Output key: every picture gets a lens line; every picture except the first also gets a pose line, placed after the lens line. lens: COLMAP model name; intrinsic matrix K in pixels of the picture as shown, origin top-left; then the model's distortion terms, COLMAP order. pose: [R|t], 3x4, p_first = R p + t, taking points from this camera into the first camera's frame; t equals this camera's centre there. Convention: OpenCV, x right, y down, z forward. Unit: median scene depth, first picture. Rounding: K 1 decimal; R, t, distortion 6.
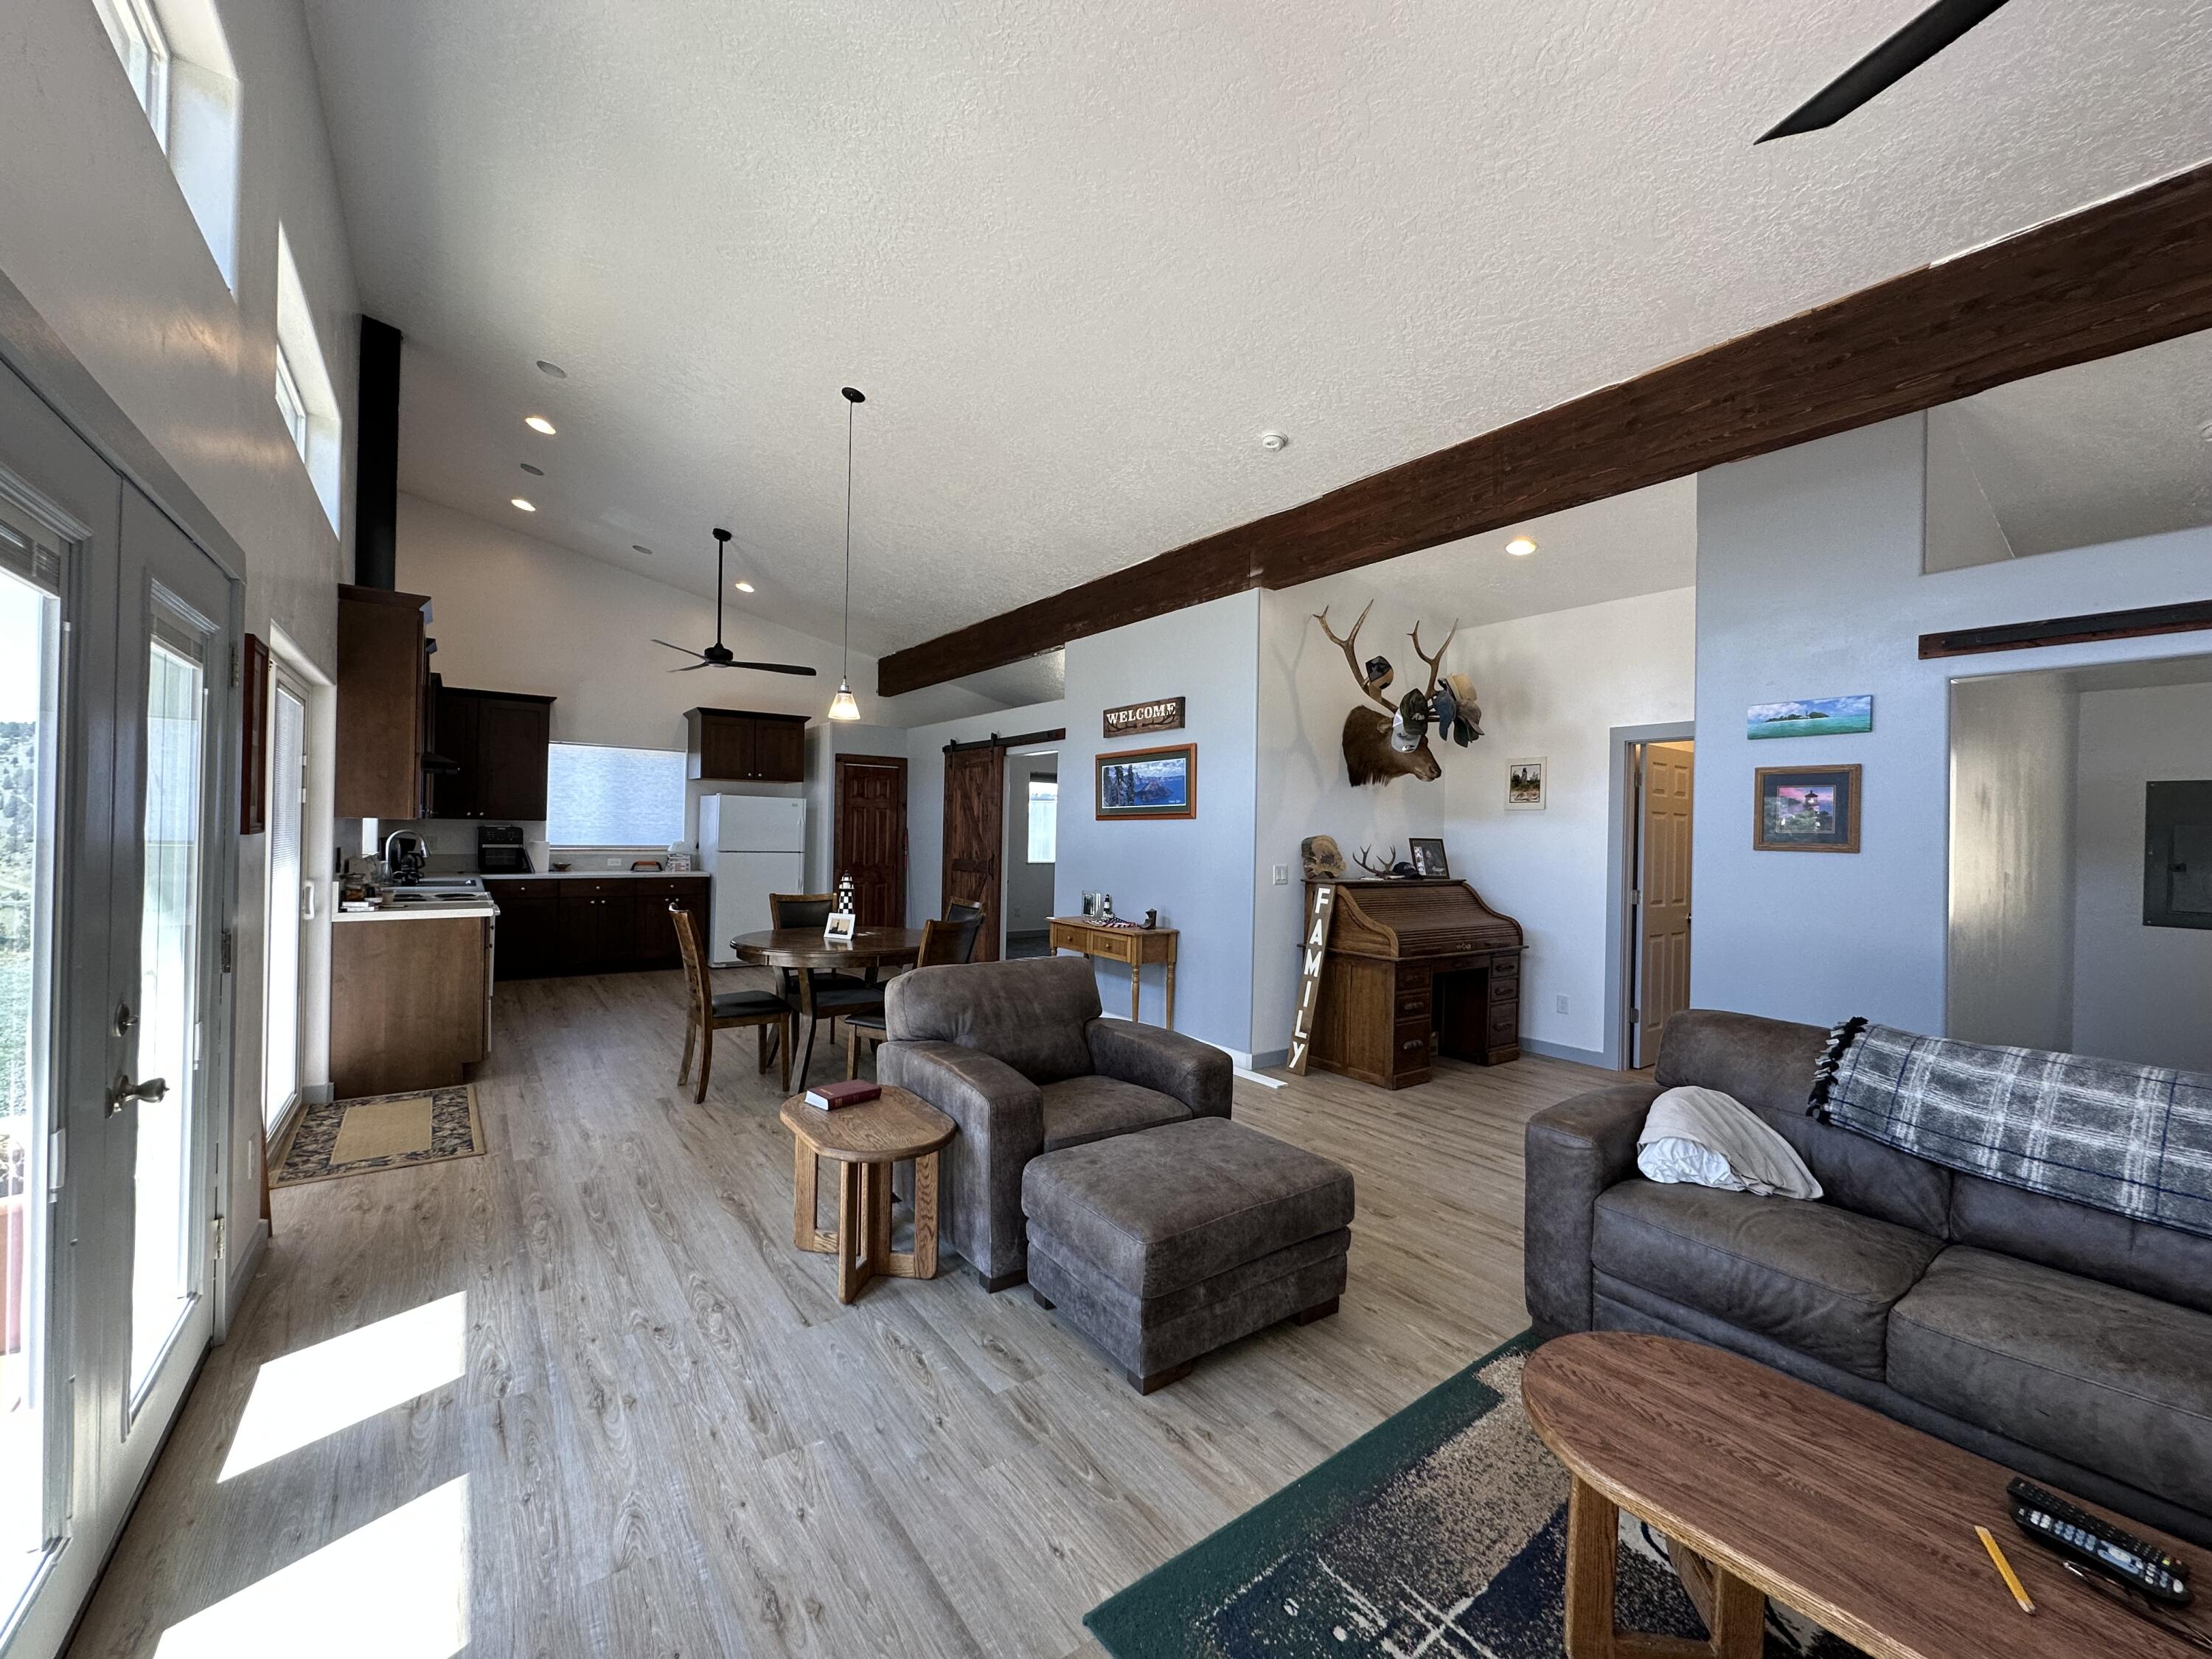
lens RADIAL K [[881.0, 0, 1105.1], [0, 881.0, 829.1], [0, 0, 1]] dist [-0.001921, 0.000597]
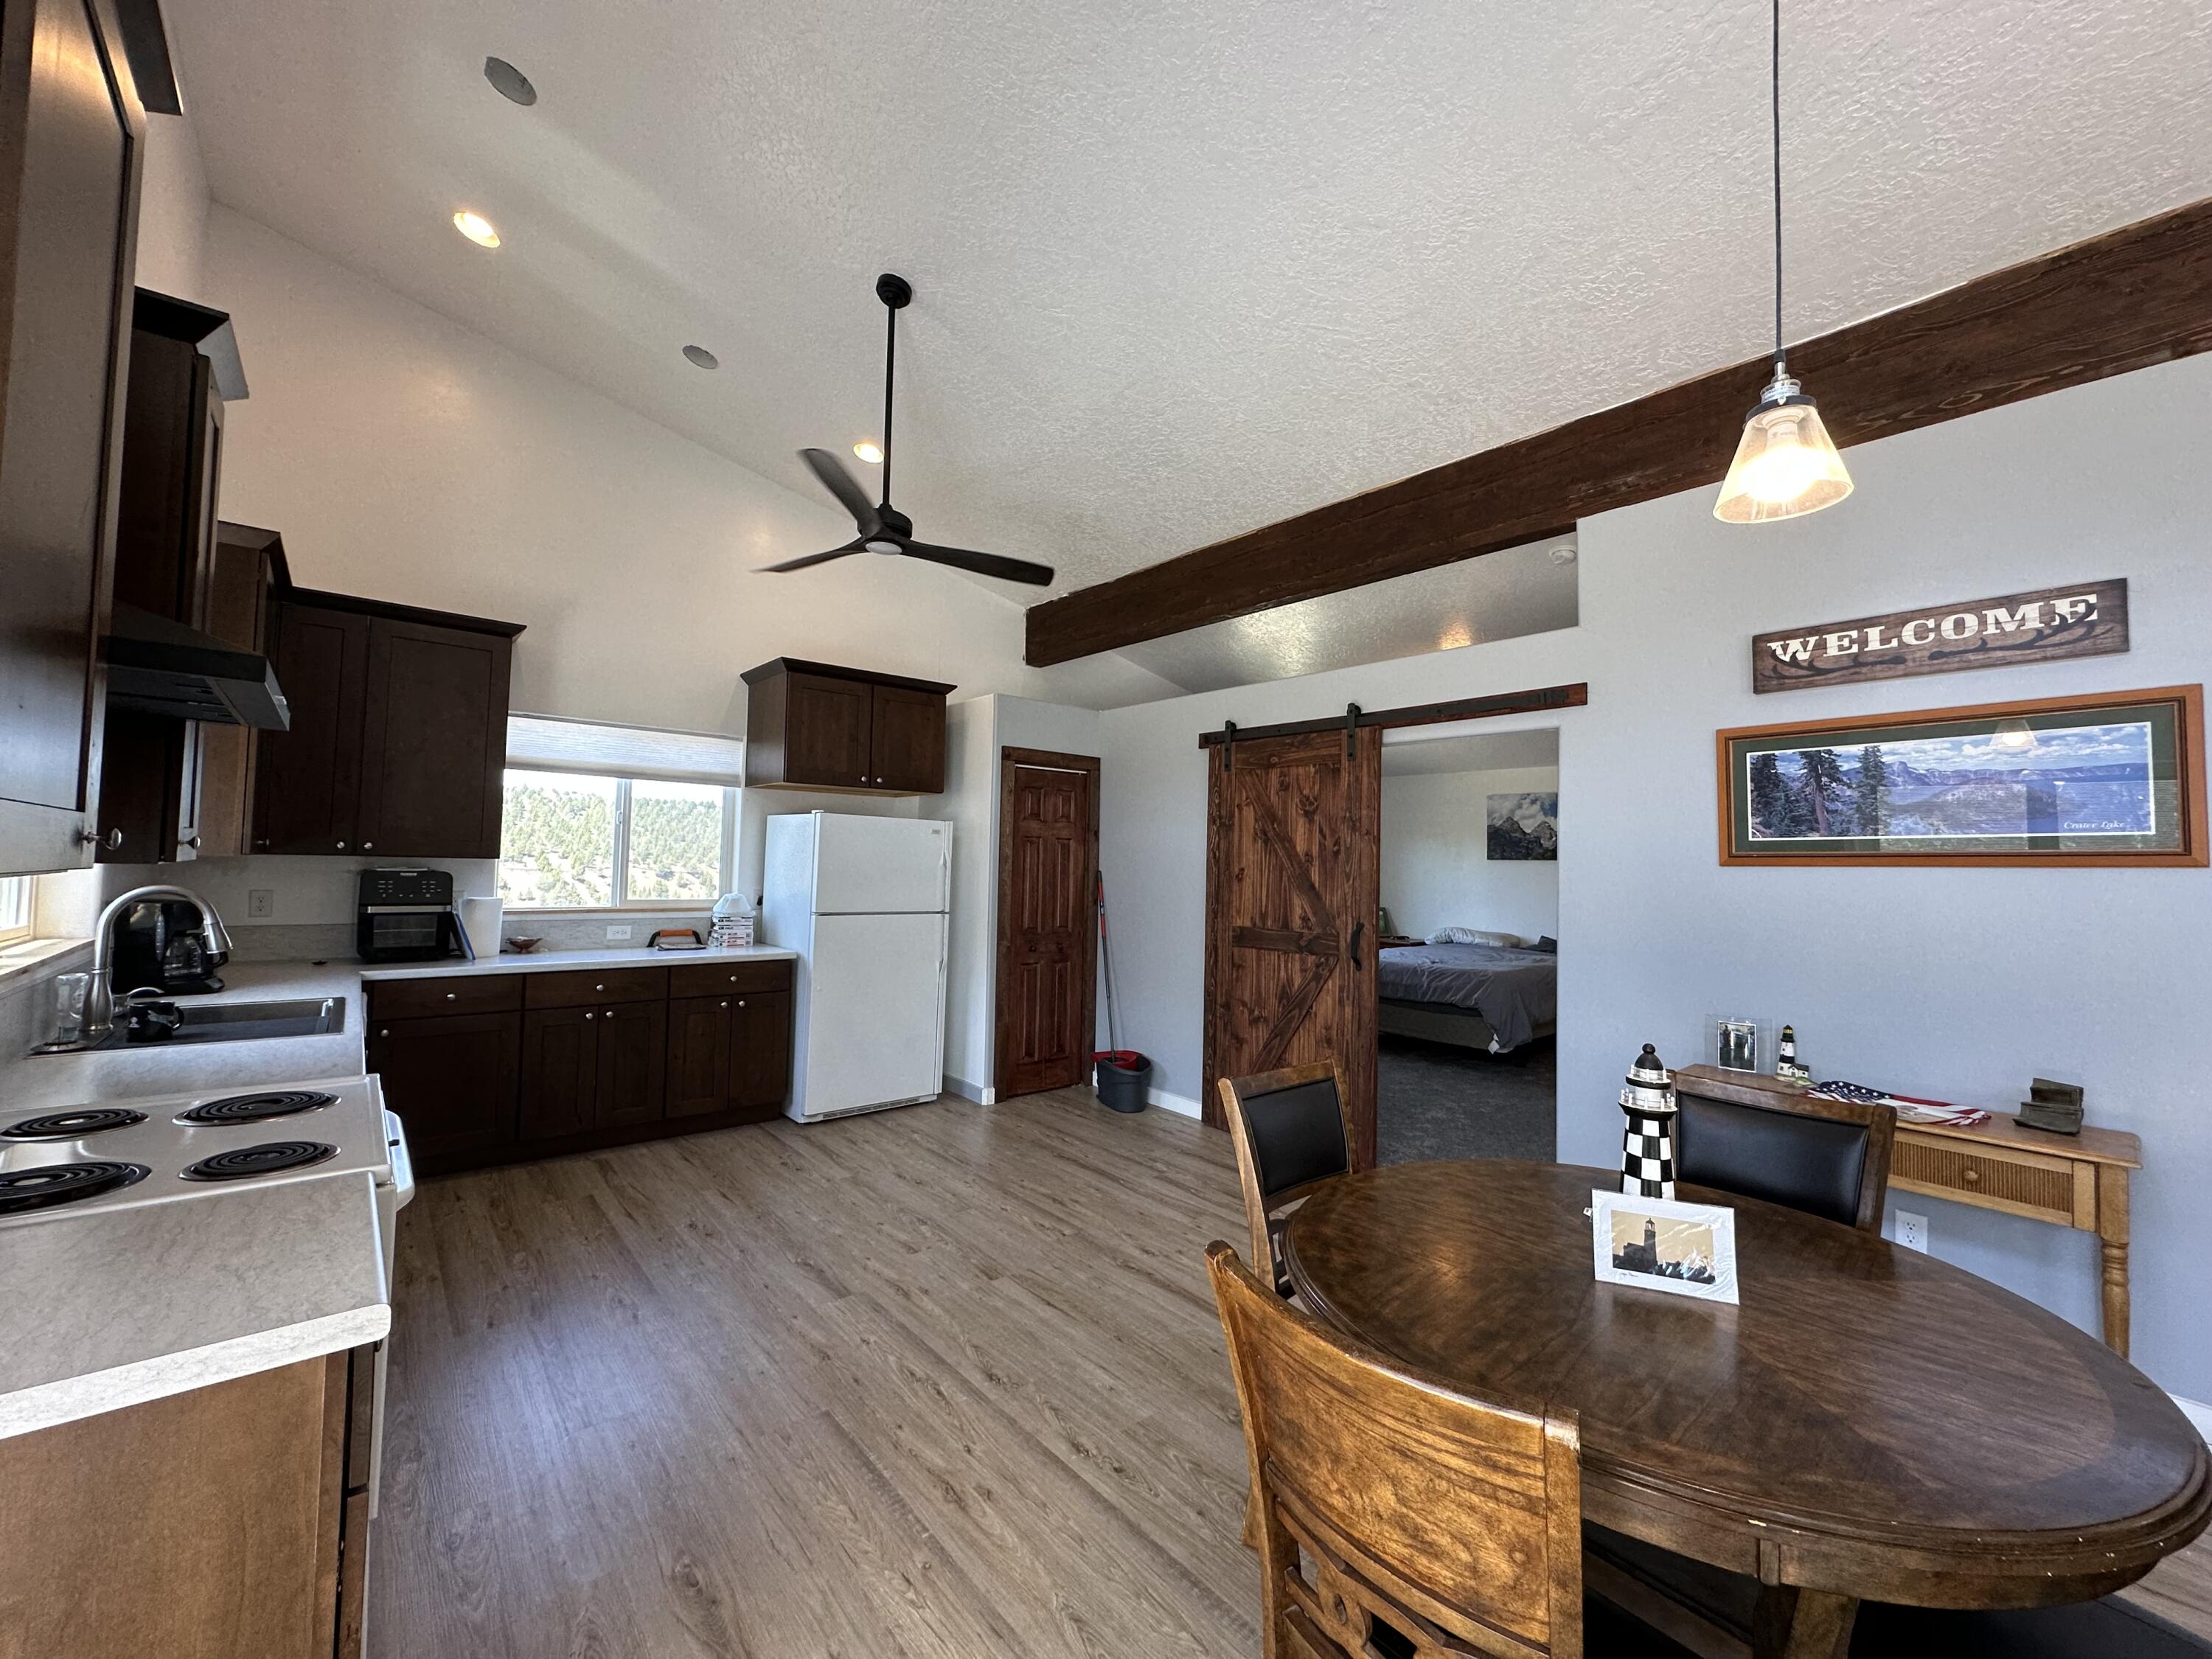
lens RADIAL K [[881.0, 0, 1105.0], [0, 881.0, 830.1], [0, 0, 1]] dist [-0.001921, 0.000597]
pose [[0.997044, 0.005758, 0.076619, -0.441403], [-0.003019, 0.999354, -0.035819, -0.012797], [-0.076775, 0.035482, 0.996417, 0.629468]]
